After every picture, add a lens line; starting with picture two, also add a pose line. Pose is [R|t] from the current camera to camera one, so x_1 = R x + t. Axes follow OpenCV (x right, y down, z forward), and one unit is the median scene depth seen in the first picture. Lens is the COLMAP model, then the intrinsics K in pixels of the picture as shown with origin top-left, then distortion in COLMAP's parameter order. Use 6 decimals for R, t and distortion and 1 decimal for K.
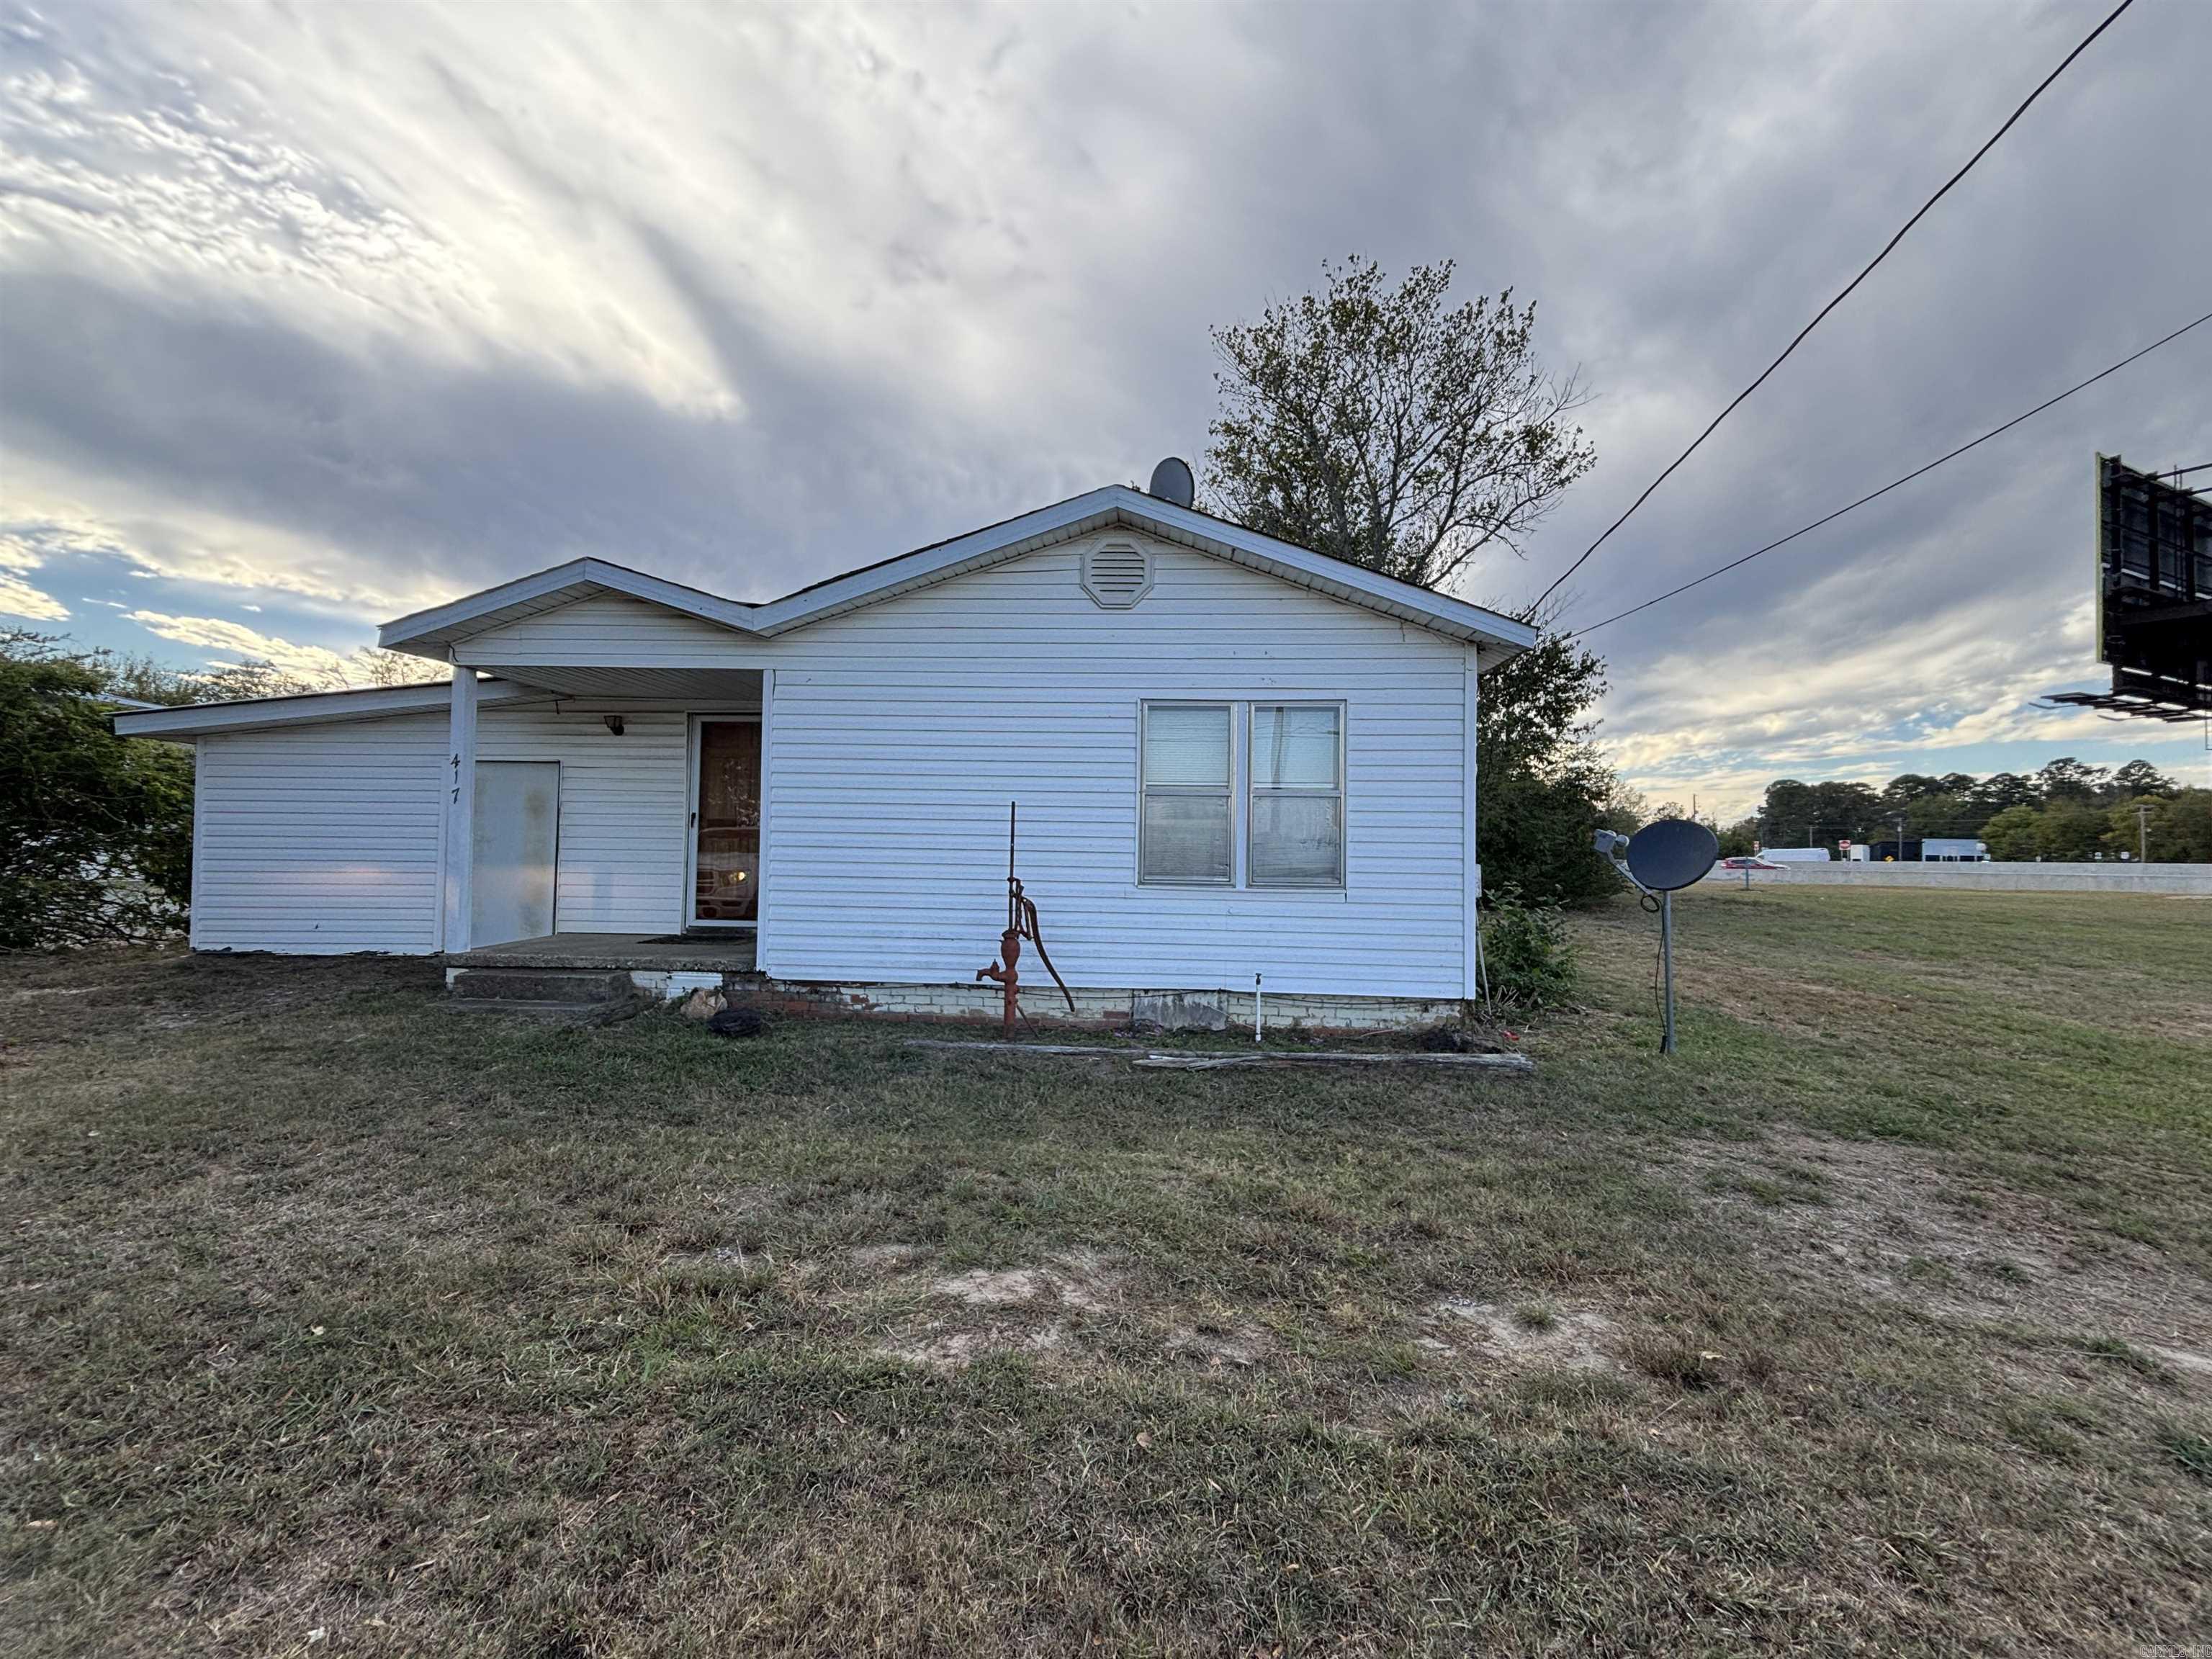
lens RADIAL K [[869.7, 0, 1106.0], [0, 869.7, 829.5], [0, 0, 1]] dist [0.002376, -0.003997]
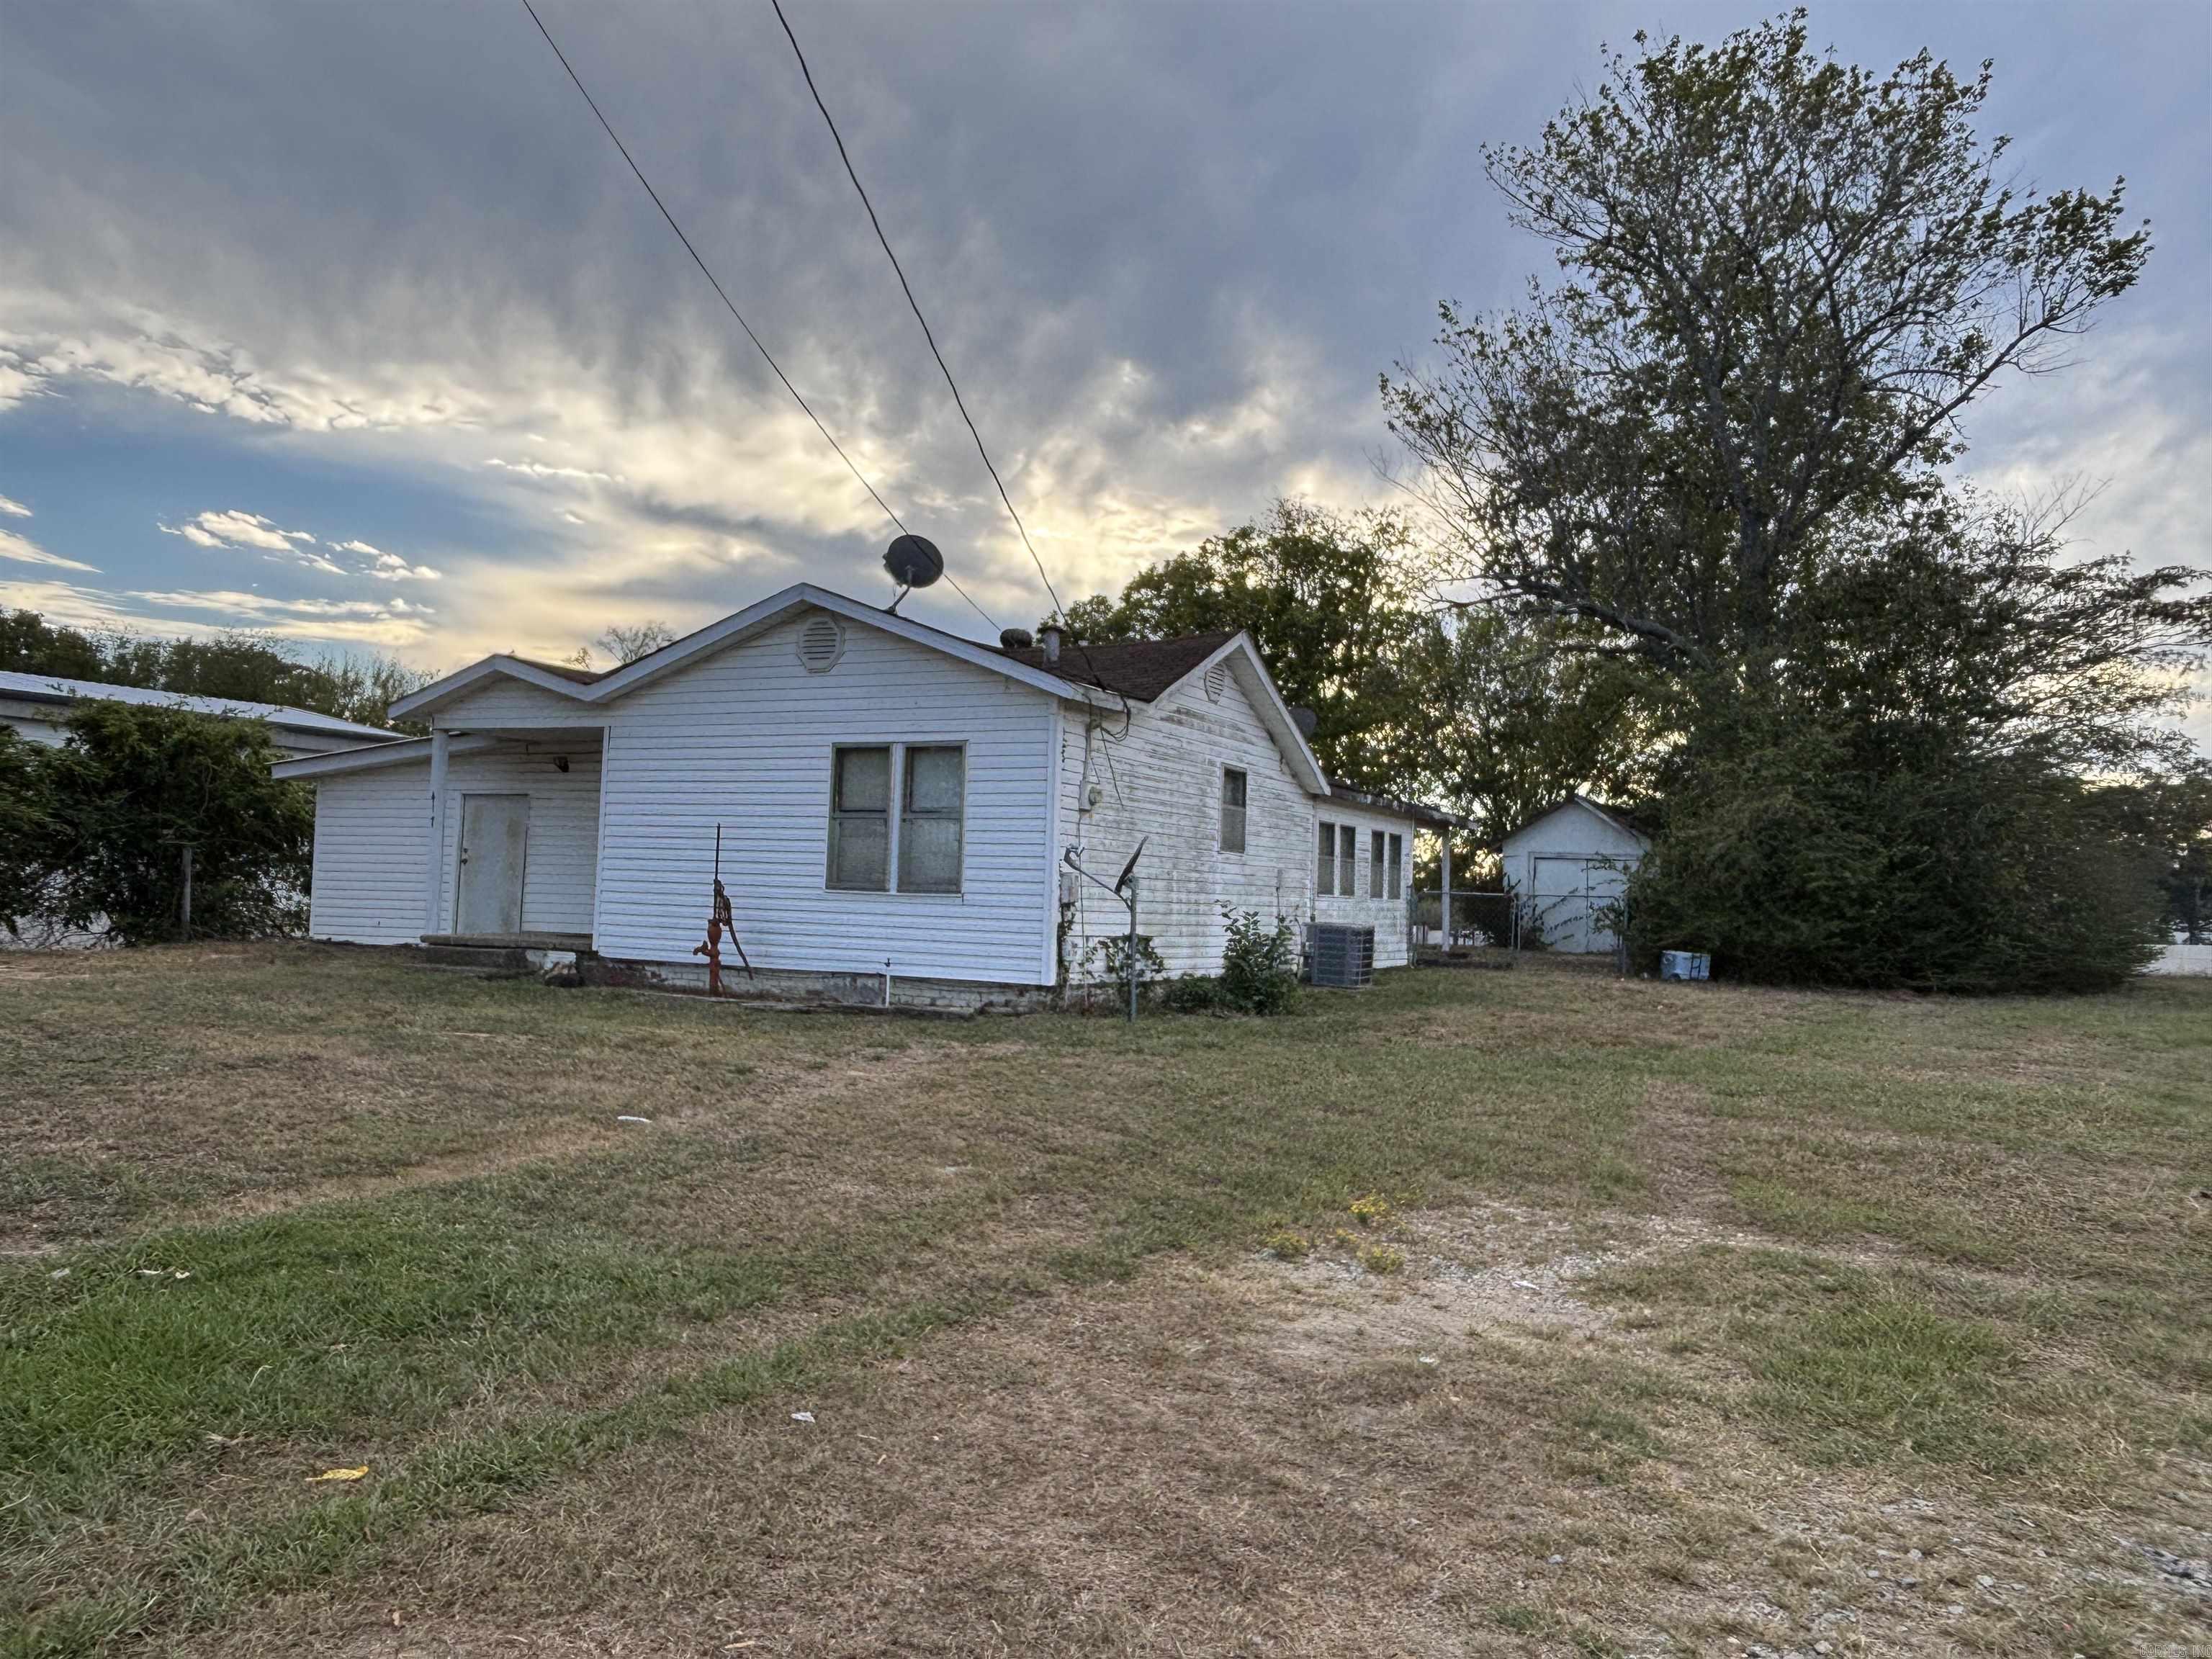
lens RADIAL K [[1430.3, 0, 1106.0], [0, 1430.3, 829.5], [0, 0, 1]] dist [0.020125, 0.000983]
pose [[0.928426, -0.002217, -0.371510, 1.155481], [-0.008624, 0.999584, -0.027517, 0.029241], [0.371416, 0.028751, 0.928021, -0.765776]]
